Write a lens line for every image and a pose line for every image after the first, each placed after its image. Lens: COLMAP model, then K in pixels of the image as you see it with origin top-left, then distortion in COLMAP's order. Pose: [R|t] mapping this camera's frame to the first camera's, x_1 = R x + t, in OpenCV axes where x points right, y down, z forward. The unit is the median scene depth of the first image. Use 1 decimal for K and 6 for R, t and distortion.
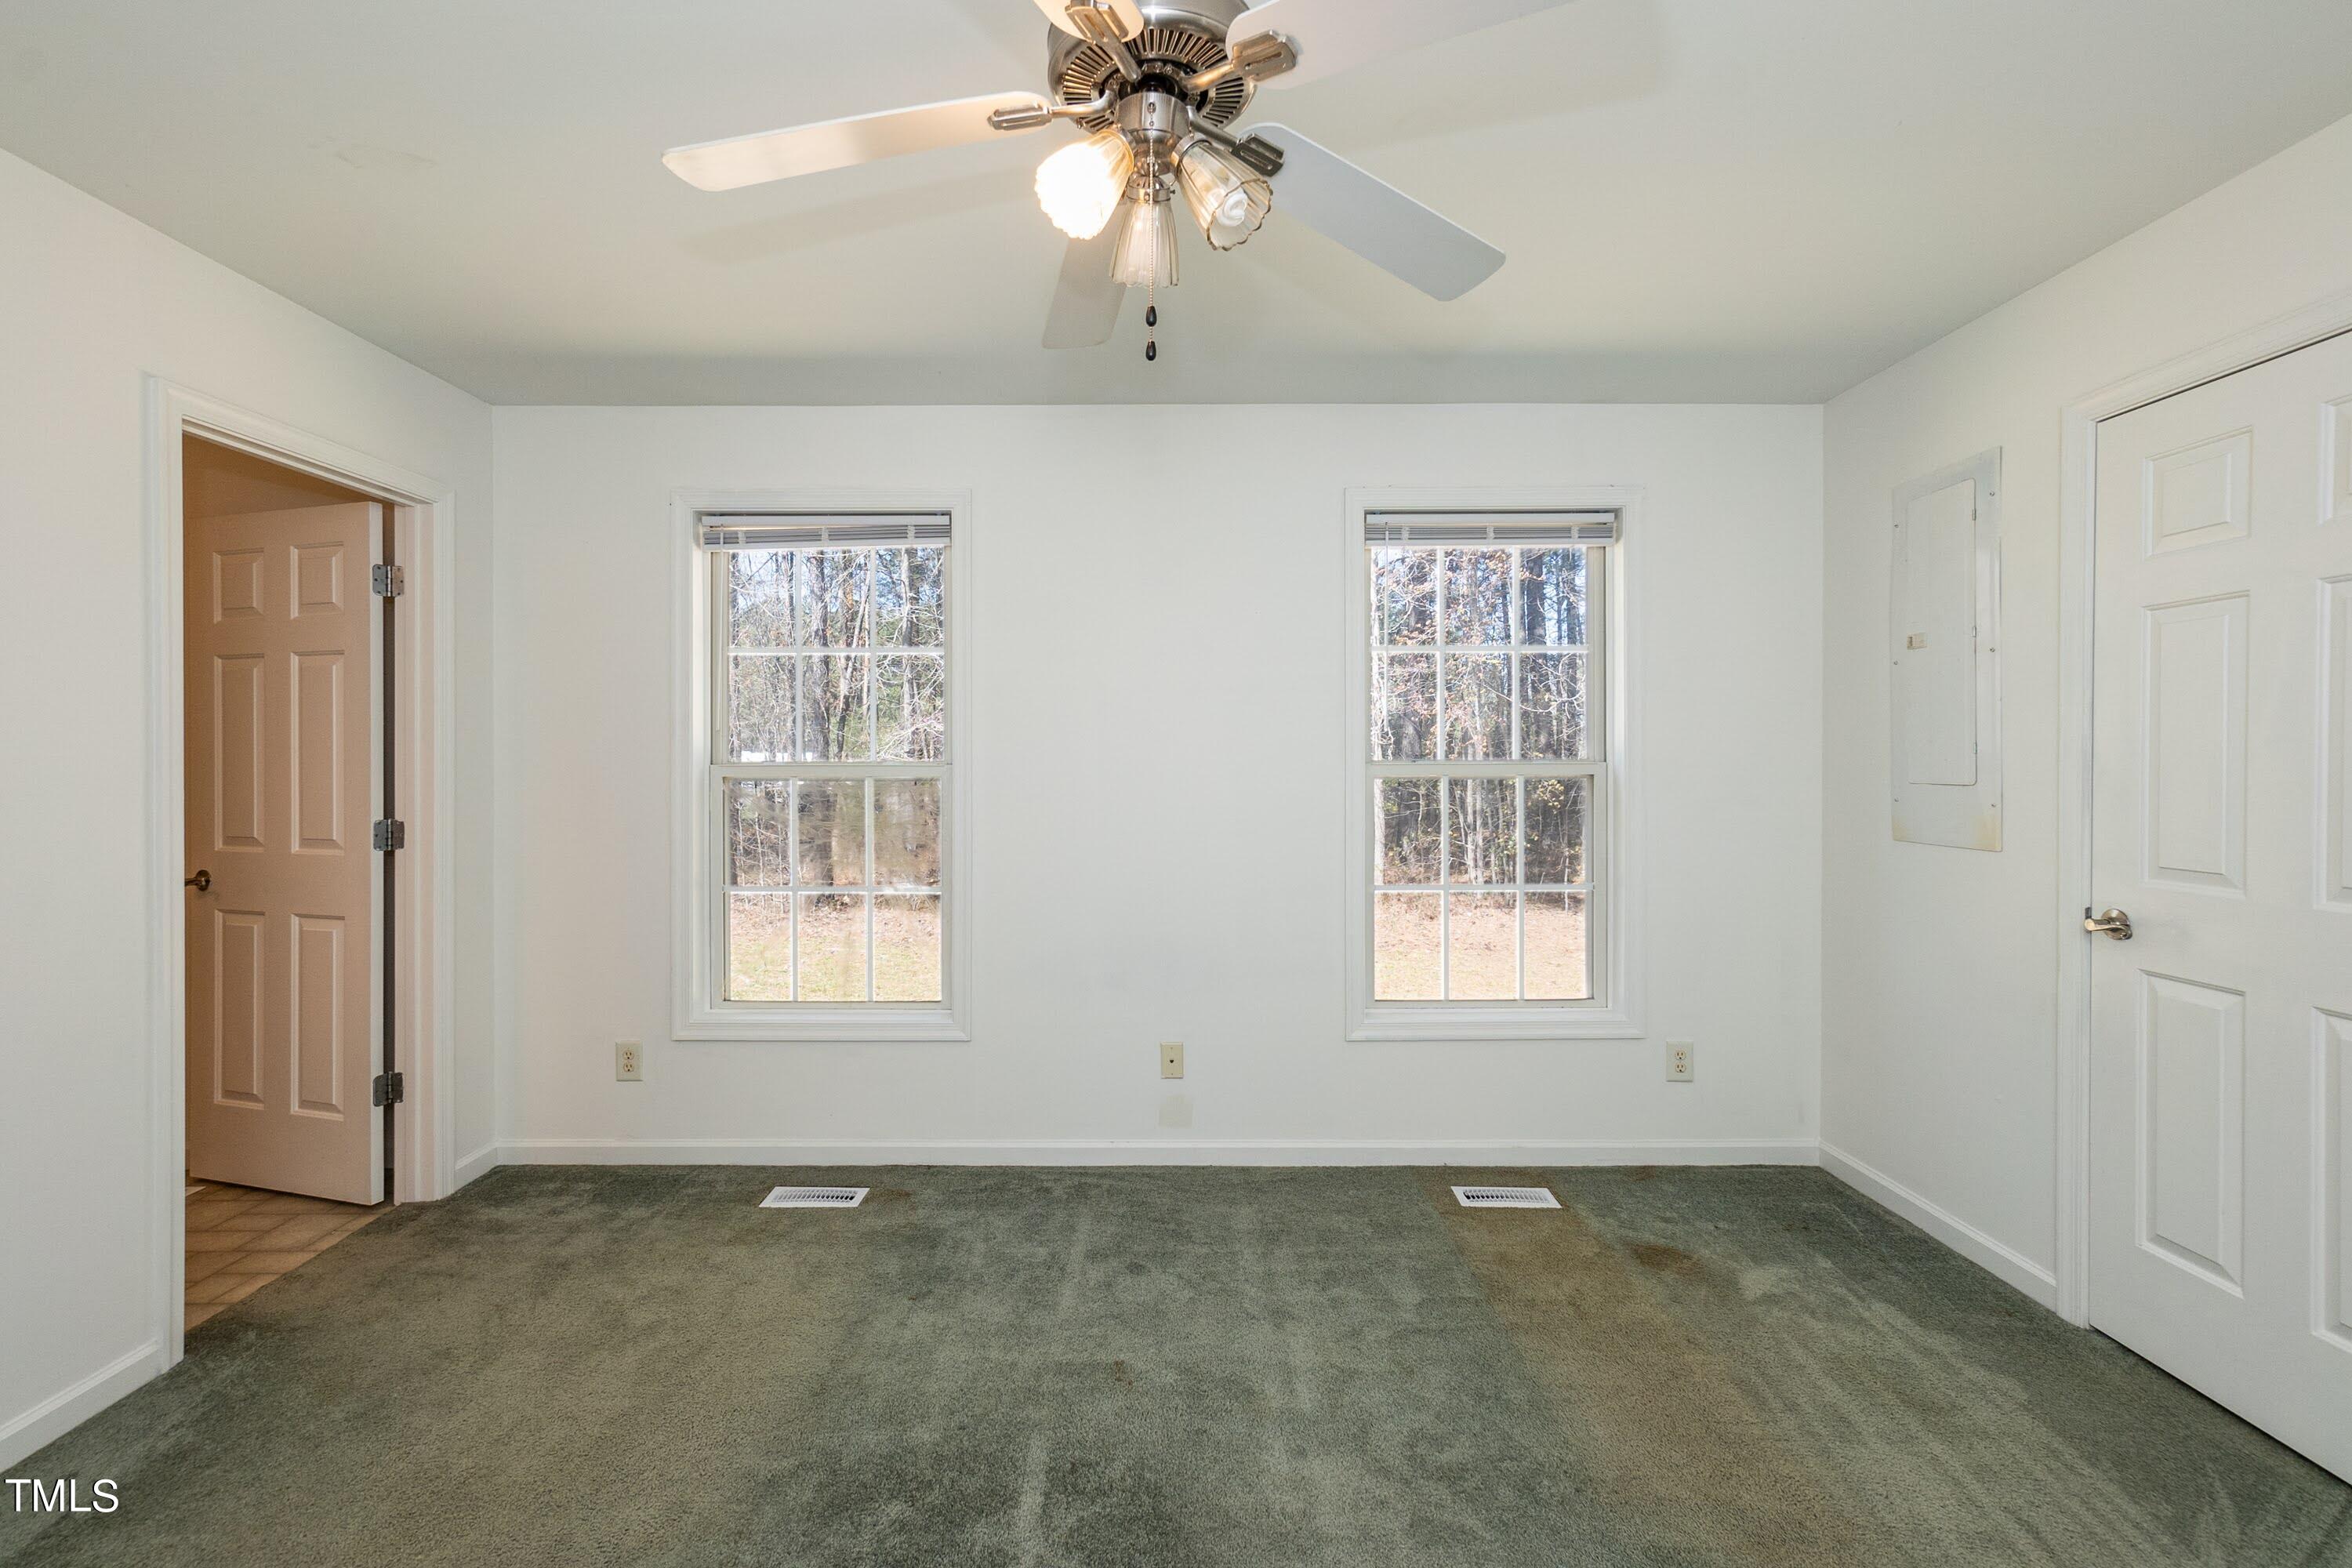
lens RADIAL K [[1020.1, 0, 1173.8], [0, 1020.1, 755.8], [0, 0, 1]] dist [-0.033967, 0.012217]
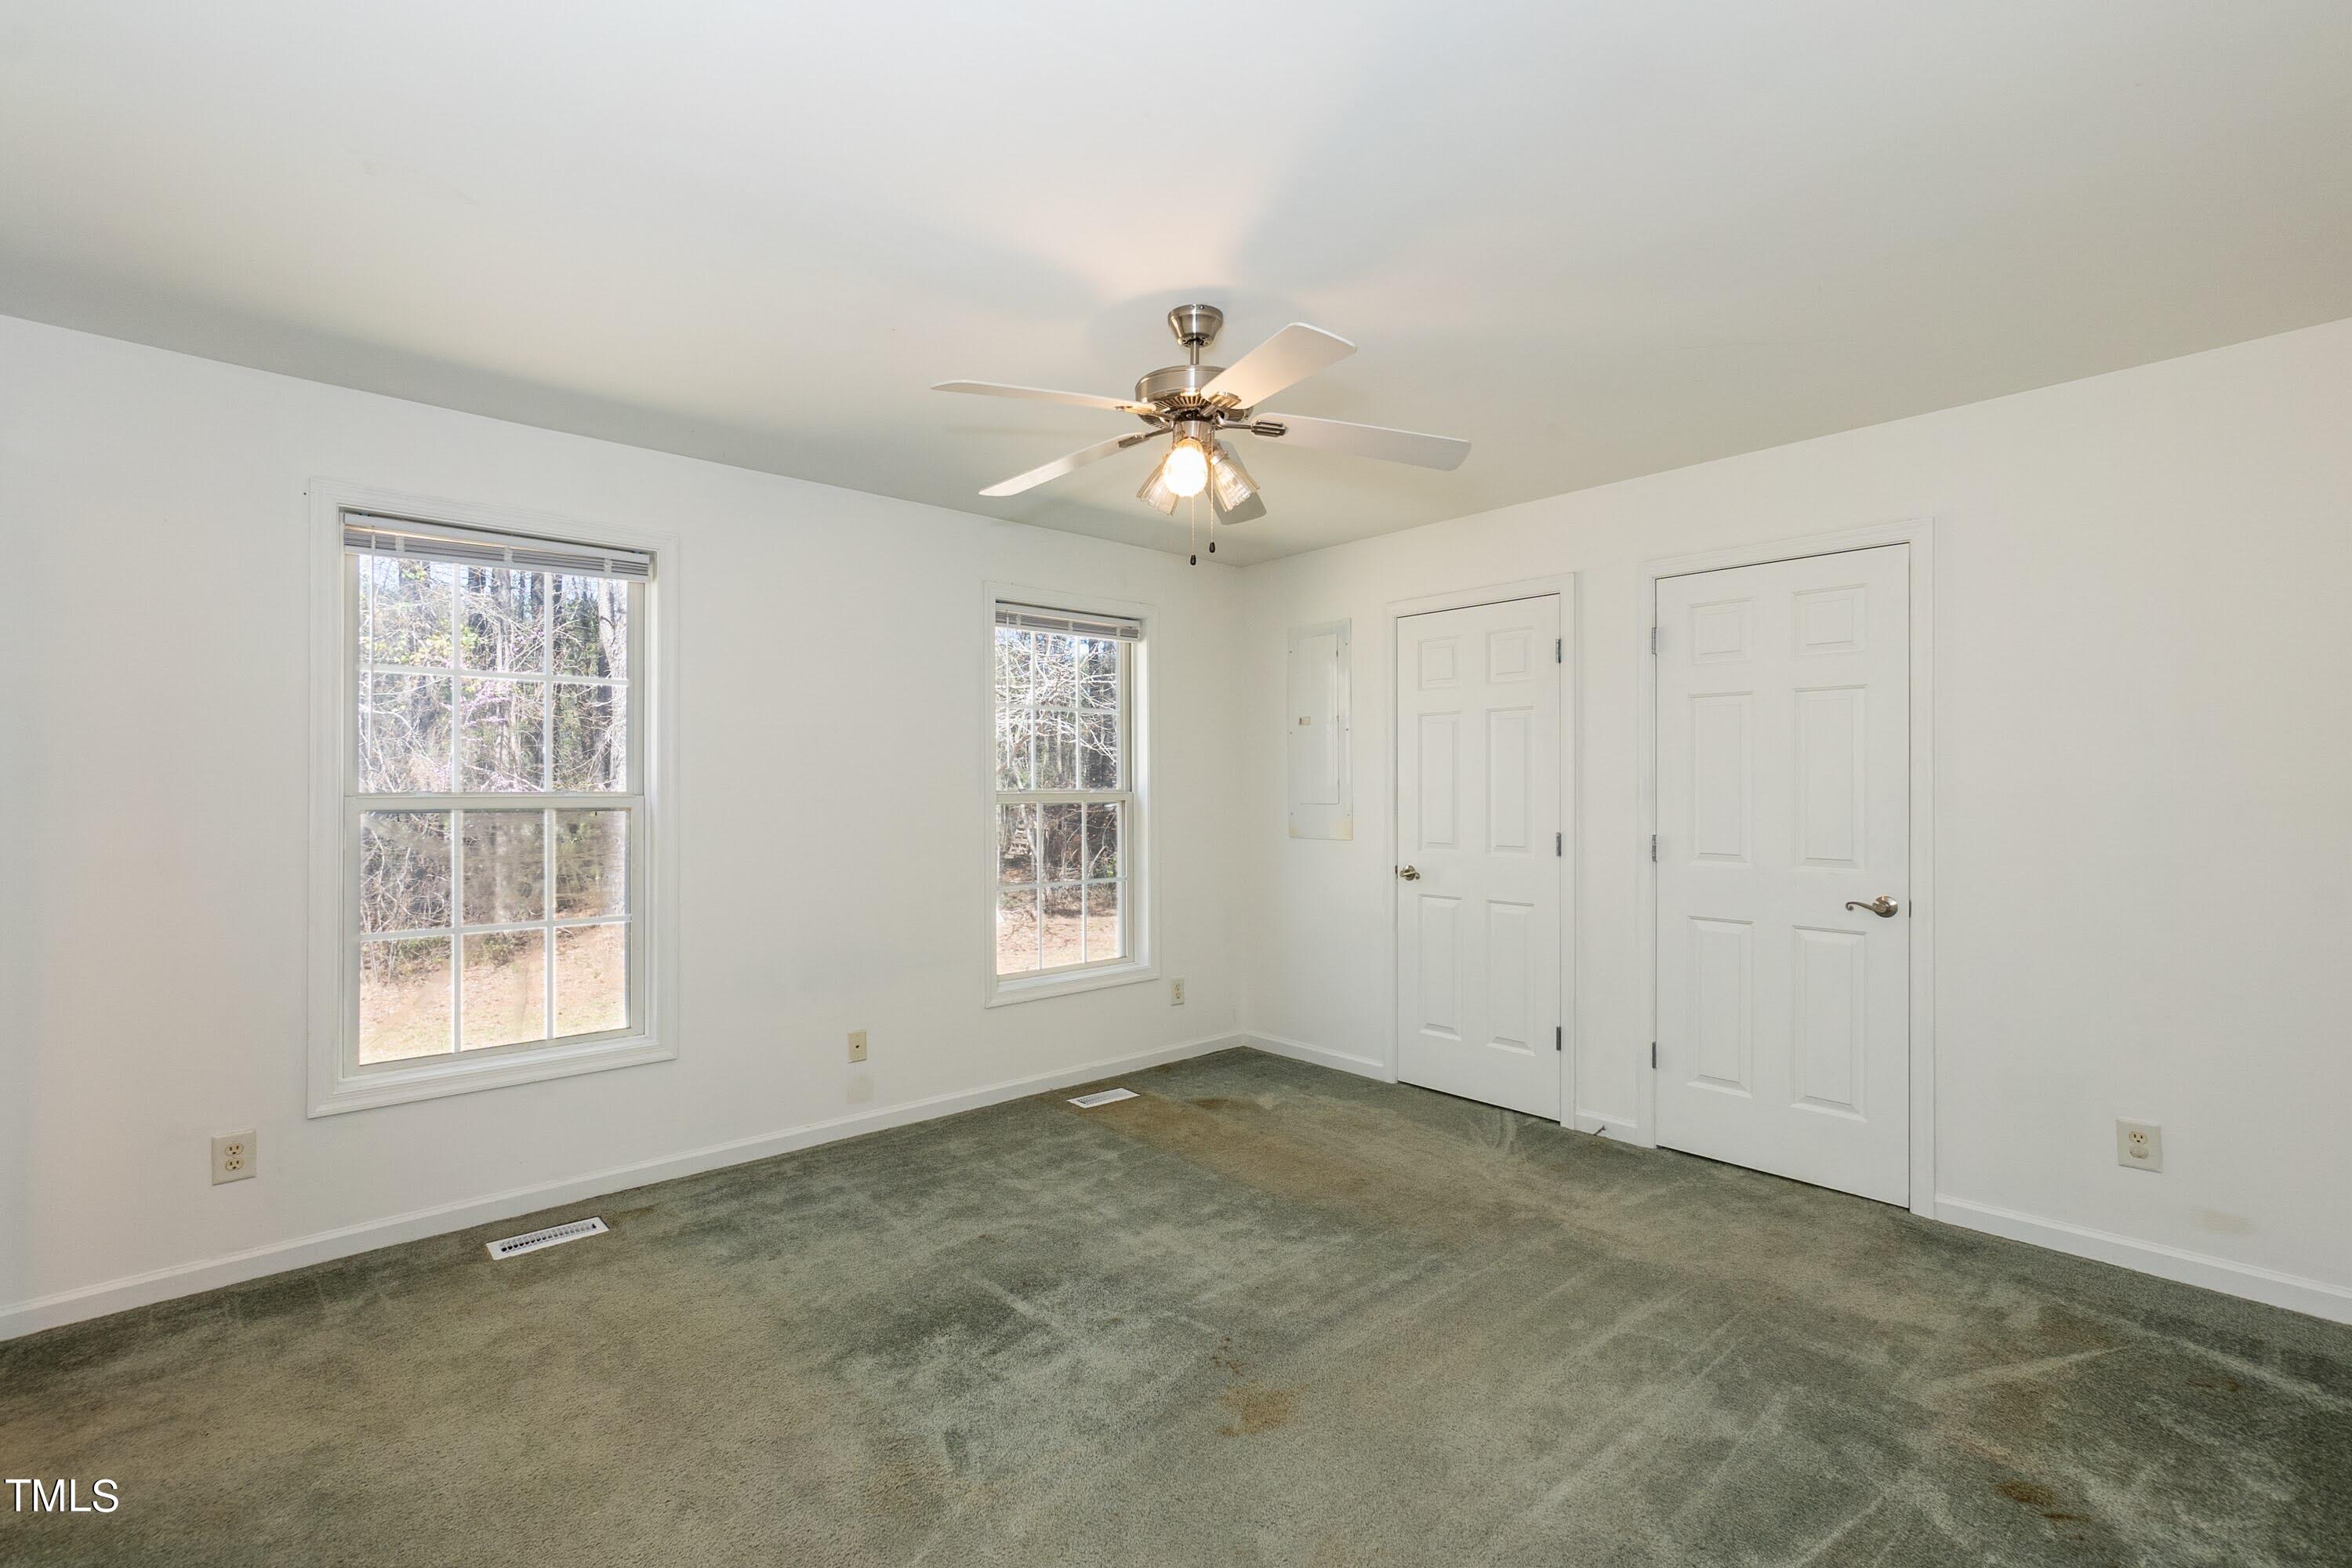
lens RADIAL K [[1046.4, 0, 1167.3], [0, 1046.4, 773.8], [0, 0, 1]] dist [-0.063518, 0.019742]
pose [[0.732603, 0.009347, 0.680592, -0.595396], [0.000856, 0.999892, -0.014653, 0.002238], [-0.680656, 0.011317, 0.732516, -0.135027]]
